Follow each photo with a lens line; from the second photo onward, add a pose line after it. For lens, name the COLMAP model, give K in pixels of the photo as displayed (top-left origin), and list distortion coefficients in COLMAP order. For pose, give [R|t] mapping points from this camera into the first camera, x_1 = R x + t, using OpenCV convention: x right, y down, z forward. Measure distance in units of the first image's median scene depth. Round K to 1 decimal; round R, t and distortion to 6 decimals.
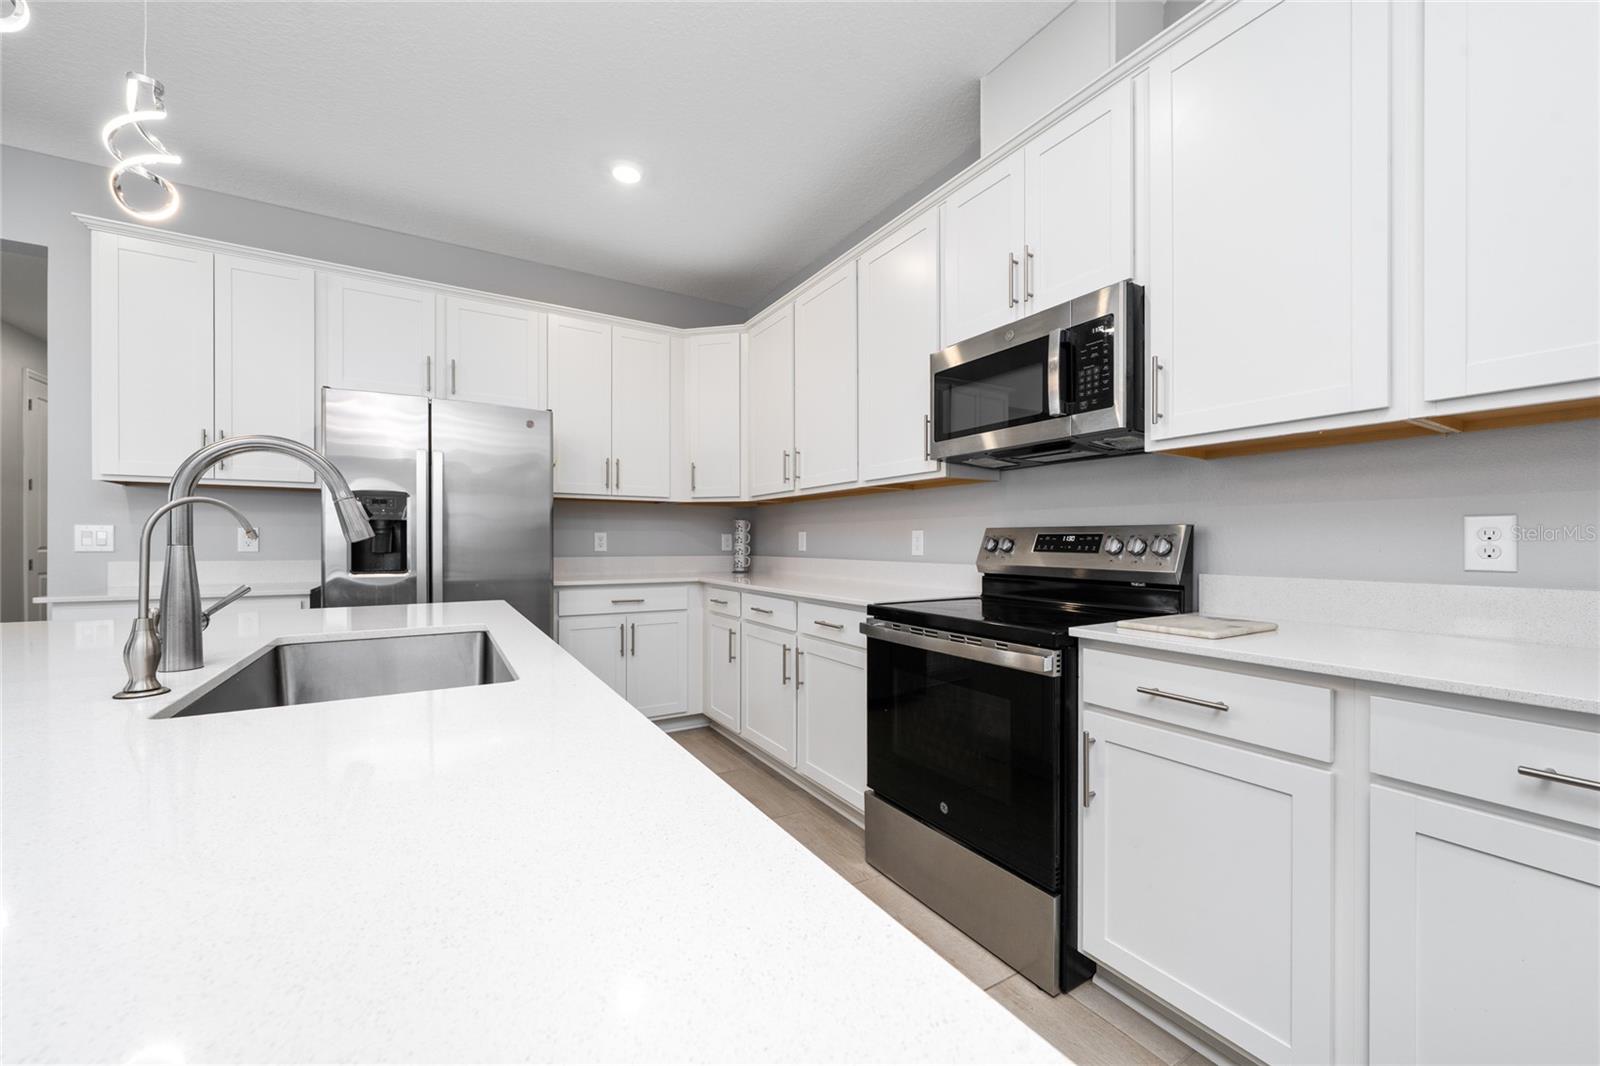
lens RADIAL K [[603.4, 0, 790.3], [0, 603.4, 533.9], [0, 0, 1]] dist [0.005642, -0.000847]
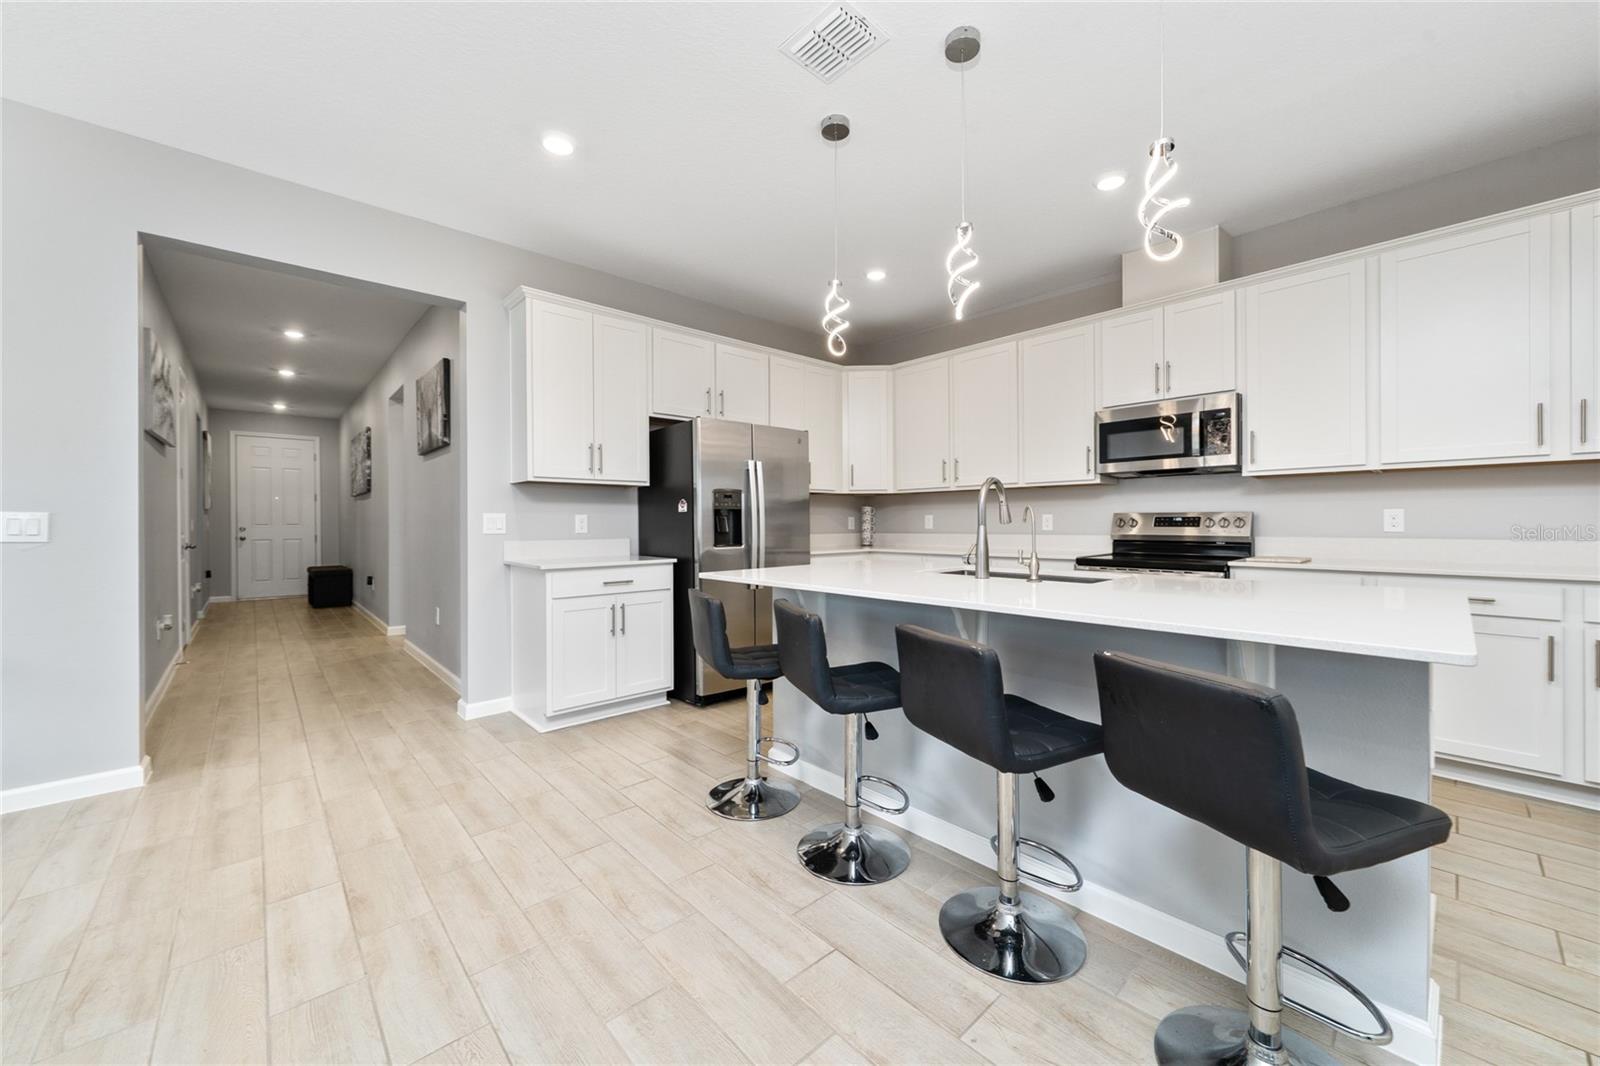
lens RADIAL K [[603.4, 0, 798.5], [0, 603.4, 528.9], [0, 0, 1]] dist [0.005642, -0.000847]
pose [[0.985542, -0.009144, 0.169183, -0.896982], [0.005244, 0.999711, 0.023482, -0.010922], [-0.169348, -0.022255, 0.985305, -0.548307]]
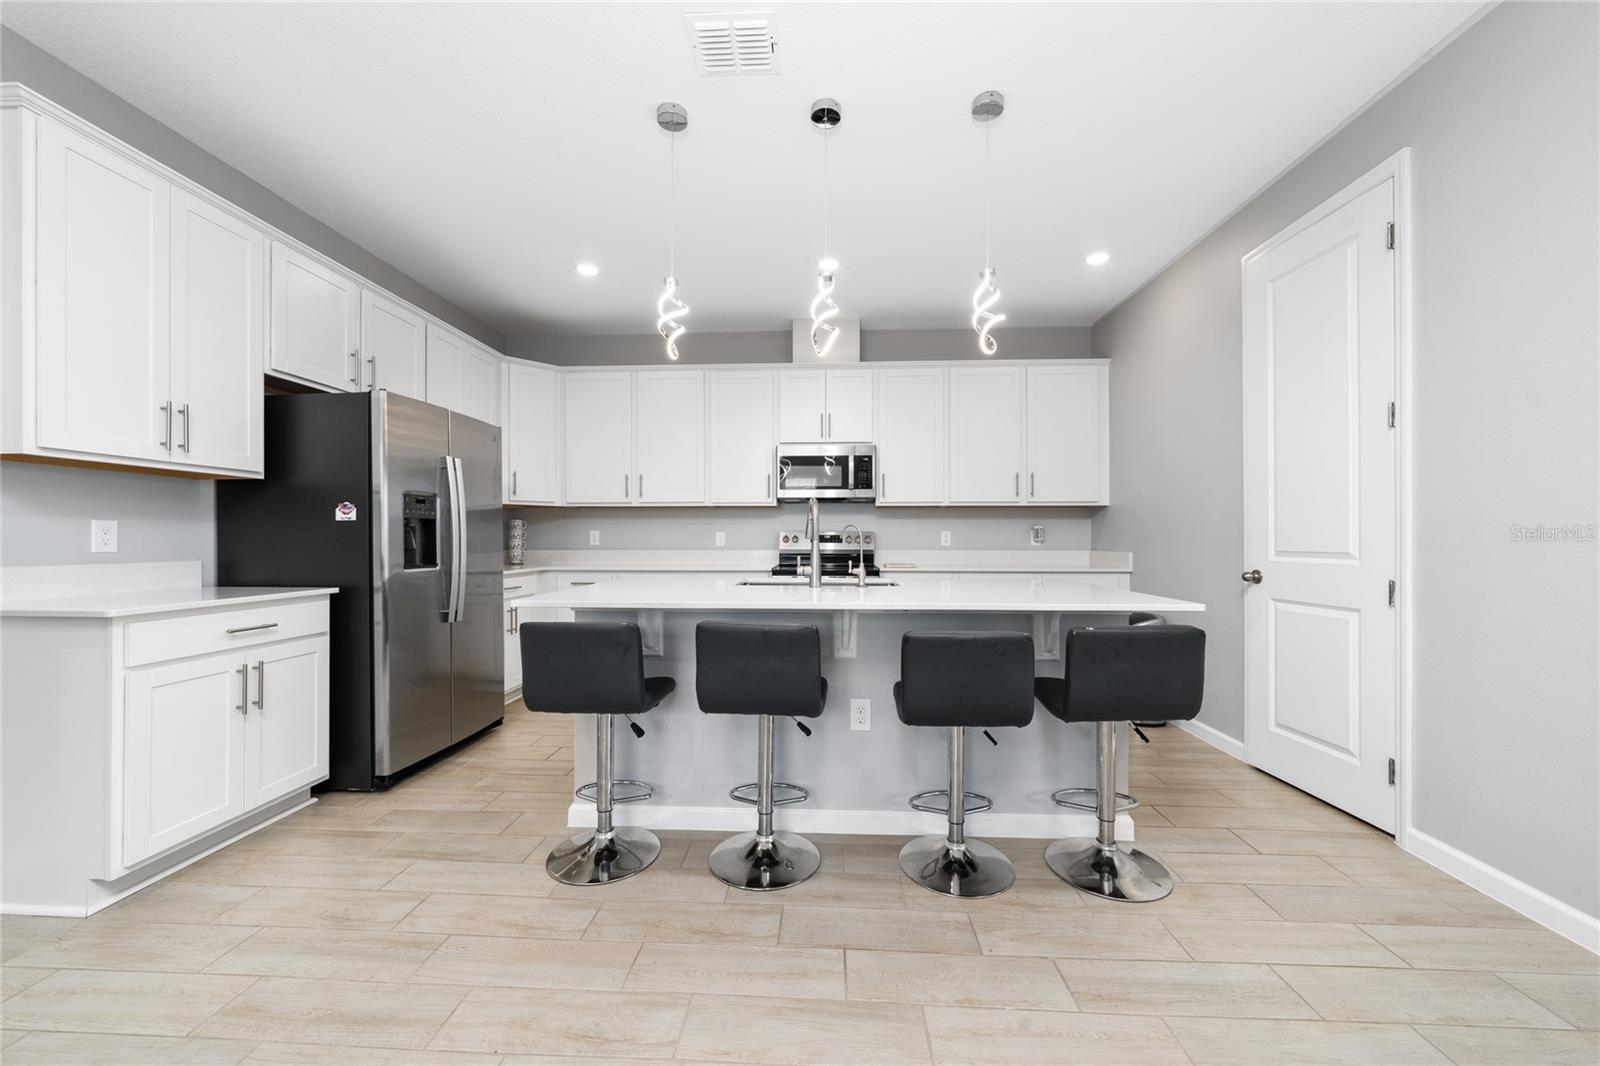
lens RADIAL K [[603.4, 0, 789.1], [0, 603.4, 535.7], [0, 0, 1]] dist [0.005642, -0.000847]
pose [[0.585715, 0.002325, 0.810514, -1.394412], [-0.010791, 0.999930, 0.004930, -0.006048], [-0.810446, -0.011633, 0.585698, -0.223999]]
